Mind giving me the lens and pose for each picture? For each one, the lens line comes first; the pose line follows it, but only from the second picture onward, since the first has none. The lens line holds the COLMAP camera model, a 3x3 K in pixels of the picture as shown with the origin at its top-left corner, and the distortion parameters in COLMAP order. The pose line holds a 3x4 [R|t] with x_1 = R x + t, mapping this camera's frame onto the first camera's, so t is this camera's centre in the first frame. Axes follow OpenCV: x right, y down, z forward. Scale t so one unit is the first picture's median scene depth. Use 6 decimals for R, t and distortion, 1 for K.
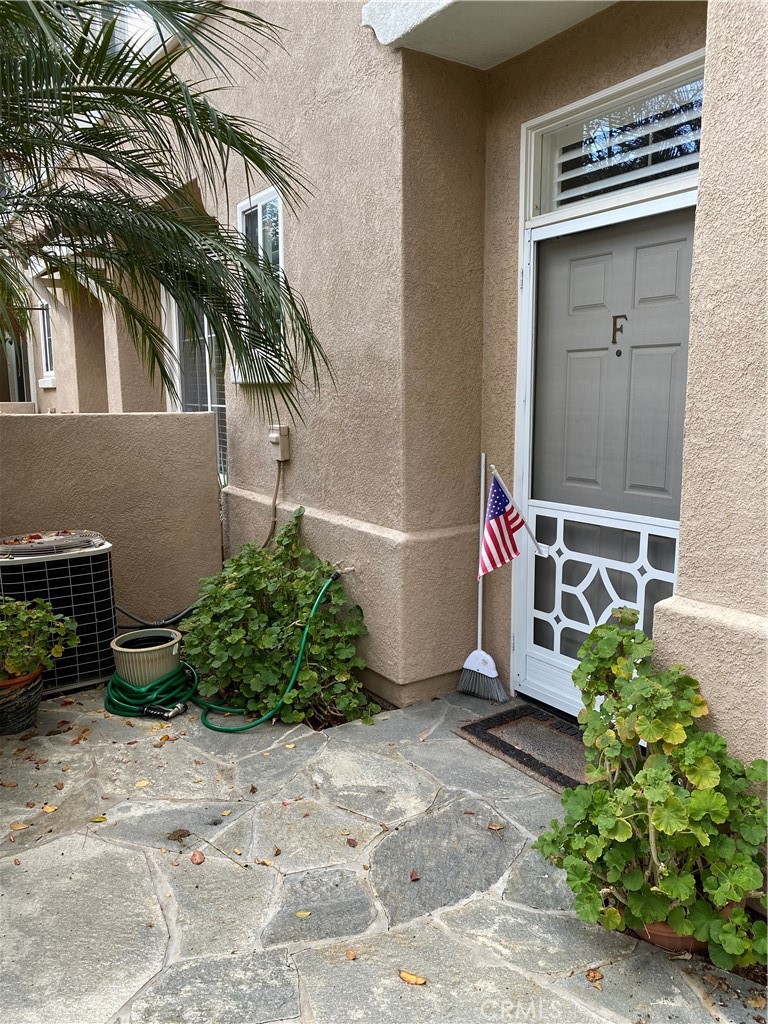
lens RADIAL K [[776.8, 0, 384.1], [0, 776.8, 519.1], [0, 0, 1]] dist [0.036415, -0.021133]
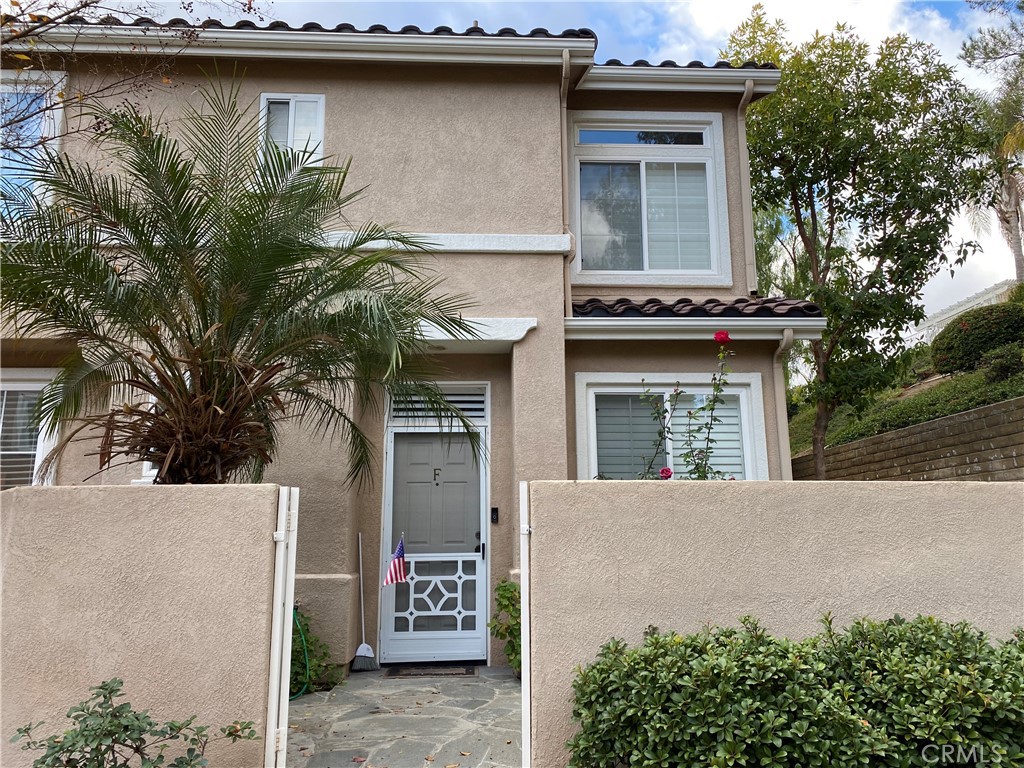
lens RADIAL K [[776.8, 0, 521.5], [0, 776.8, 383.3], [0, 0, 1]] dist [0.036415, -0.021133]
pose [[0.510124, 0.174006, 0.842315, -1.482061], [0.147834, 0.947009, -0.285165, 0.188459], [-0.847300, 0.269992, 0.457368, -0.335528]]
